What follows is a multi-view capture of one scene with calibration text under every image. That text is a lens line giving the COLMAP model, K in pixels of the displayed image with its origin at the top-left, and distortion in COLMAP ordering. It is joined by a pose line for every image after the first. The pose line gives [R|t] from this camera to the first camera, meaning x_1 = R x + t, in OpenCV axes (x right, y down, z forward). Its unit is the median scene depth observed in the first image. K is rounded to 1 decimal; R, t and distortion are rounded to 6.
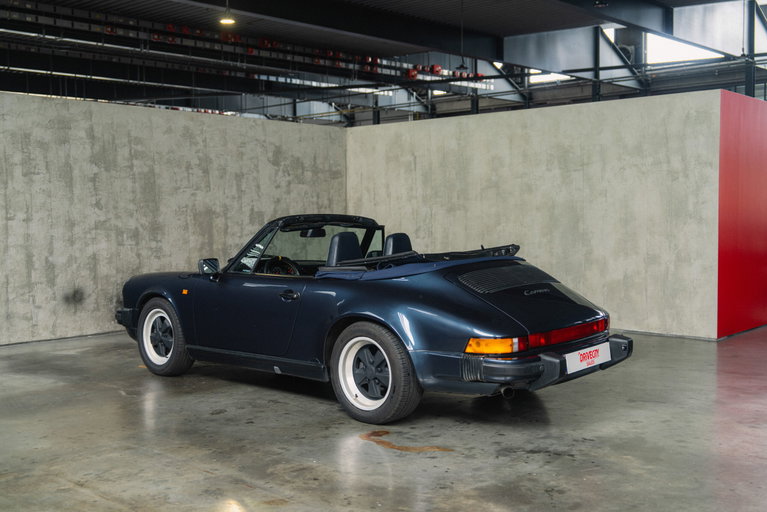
lens RADIAL K [[851.5, 0, 383.0], [0, 851.5, 258.2], [0, 0, 1]] dist [0.007879, 0.000000]
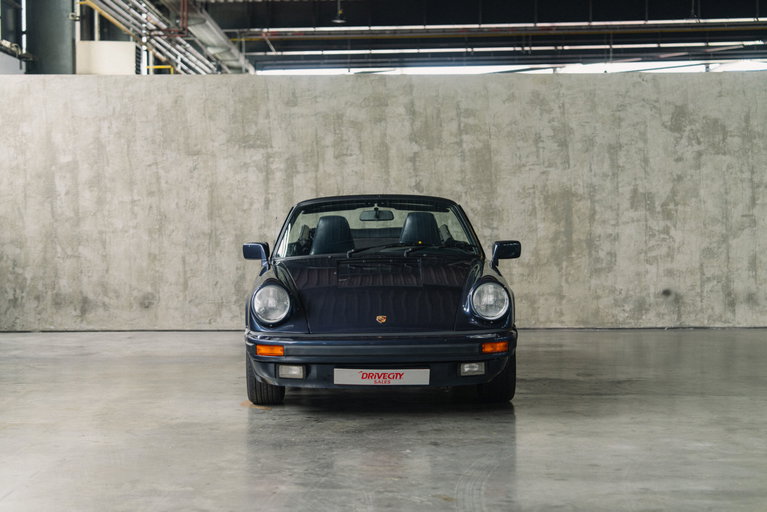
lens RADIAL K [[1487.7, 0, 386.5], [0, 1487.7, 263.2], [0, 0, 1]] dist [0.024927, 0.000000]
pose [[0.673646, 0.027332, -0.738548, 0.797861], [-0.034718, 0.999383, 0.005317, 0.011229], [0.738238, 0.022059, 0.674180, -0.089554]]
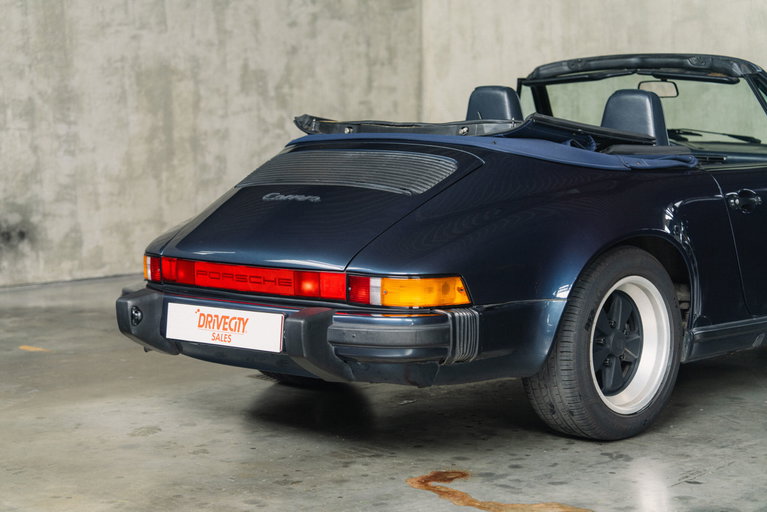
lens RADIAL K [[1487.7, 0, 383.3], [0, 1487.7, 248.4], [0, 0, 1]] dist [0.024927, 0.000000]
pose [[0.996302, 0.002582, -0.085878, 0.017975], [0.001540, 0.998851, 0.047899, 0.015380], [0.085903, -0.047854, 0.995154, 0.067140]]
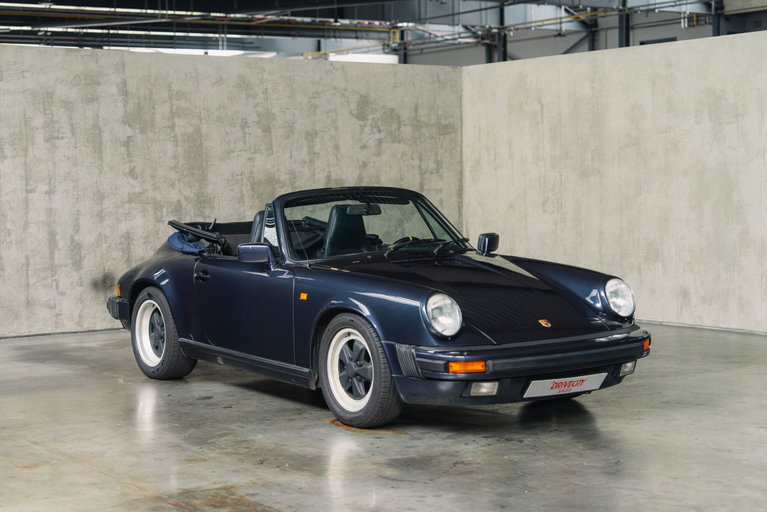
lens RADIAL K [[1372.4, 0, 383.9], [0, 1372.4, 262.2], [0, 0, 1]] dist [0.025943, 0.000000]
pose [[0.975958, 0.007285, -0.217837, 0.198780], [-0.004503, 0.999902, 0.013266, 0.005500], [0.217912, -0.011966, 0.975895, -0.262304]]
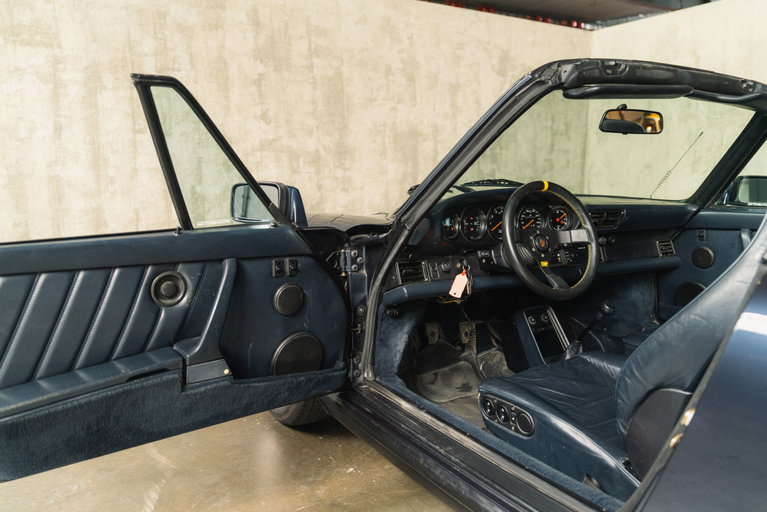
lens RADIAL K [[607.1, 0, 386.0], [0, 607.1, 257.6], [0, 0, 1]] dist [-0.007067, 0.010927]
pose [[0.959957, 0.048833, -0.275858, -0.077911], [-0.022279, 0.994879, 0.098585, 0.004756], [0.279260, -0.088492, 0.956129, 0.499612]]
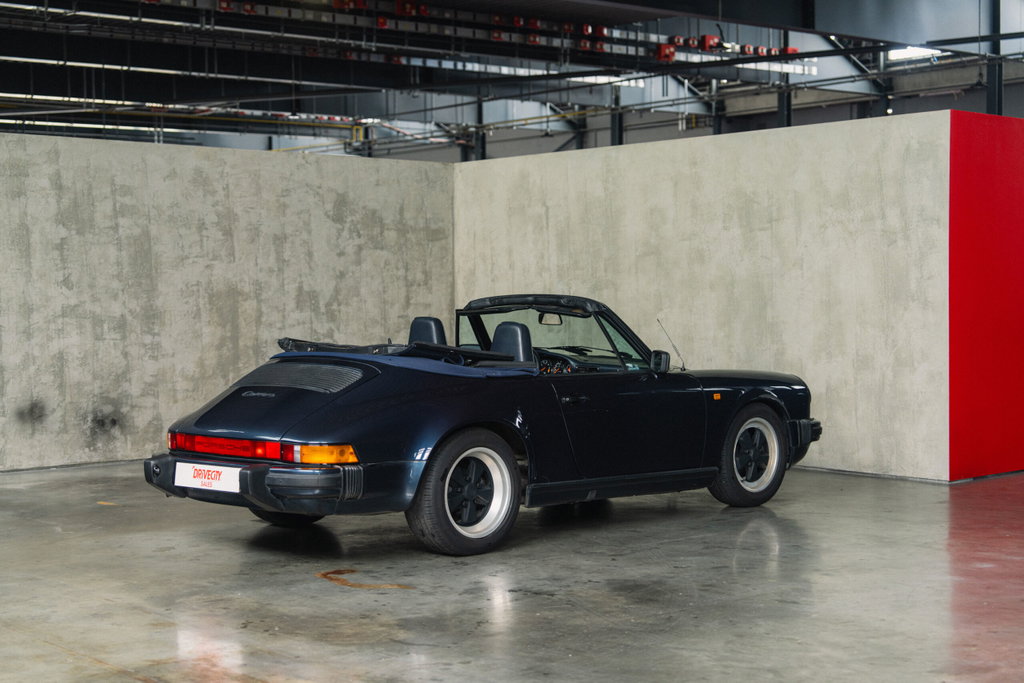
lens RADIAL K [[1552.9, 0, 510.8], [0, 1552.9, 351.7], [0, 0, 1]] dist [0.014966, 0.000000]
pose [[0.994018, 0.003140, -0.109174, 0.167971], [-0.004626, 0.999900, -0.013352, 0.010024], [0.109121, 0.013777, 0.993933, -0.233192]]
